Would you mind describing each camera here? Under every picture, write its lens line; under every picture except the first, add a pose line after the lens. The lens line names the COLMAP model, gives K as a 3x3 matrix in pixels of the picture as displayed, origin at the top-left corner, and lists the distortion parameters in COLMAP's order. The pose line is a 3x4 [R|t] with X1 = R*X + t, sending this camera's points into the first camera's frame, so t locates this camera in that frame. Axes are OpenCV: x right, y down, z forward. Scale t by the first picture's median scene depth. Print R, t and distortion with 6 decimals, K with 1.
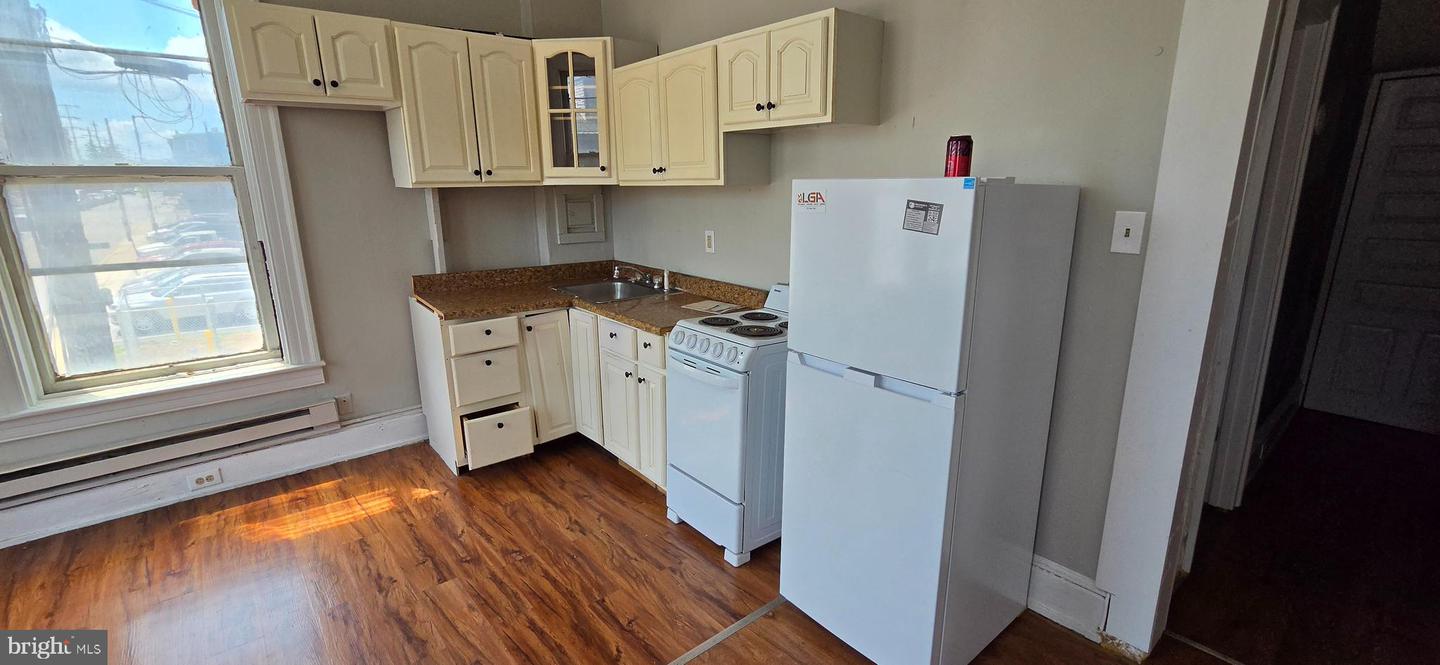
lens RADIAL K [[592.5, 0, 731.4], [0, 592.5, 328.2], [0, 0, 1]] dist [0.000114, 0.000084]
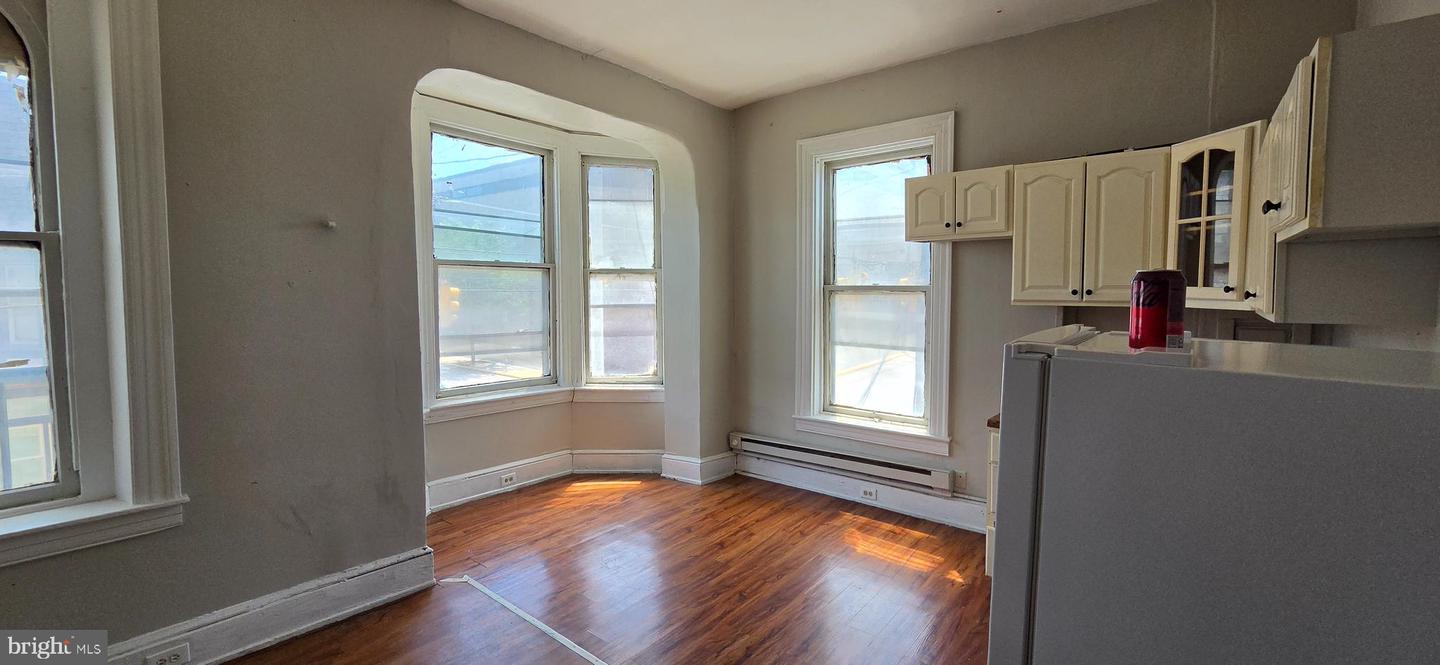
lens RADIAL K [[592.5, 0, 731.4], [0, 592.5, 328.2], [0, 0, 1]] dist [0.000114, 0.000084]
pose [[0.202023, 0.078353, -0.976242, 0.426426], [-0.240096, 0.970340, 0.028194, -0.097177], [0.949495, 0.228696, 0.214843, 0.266343]]
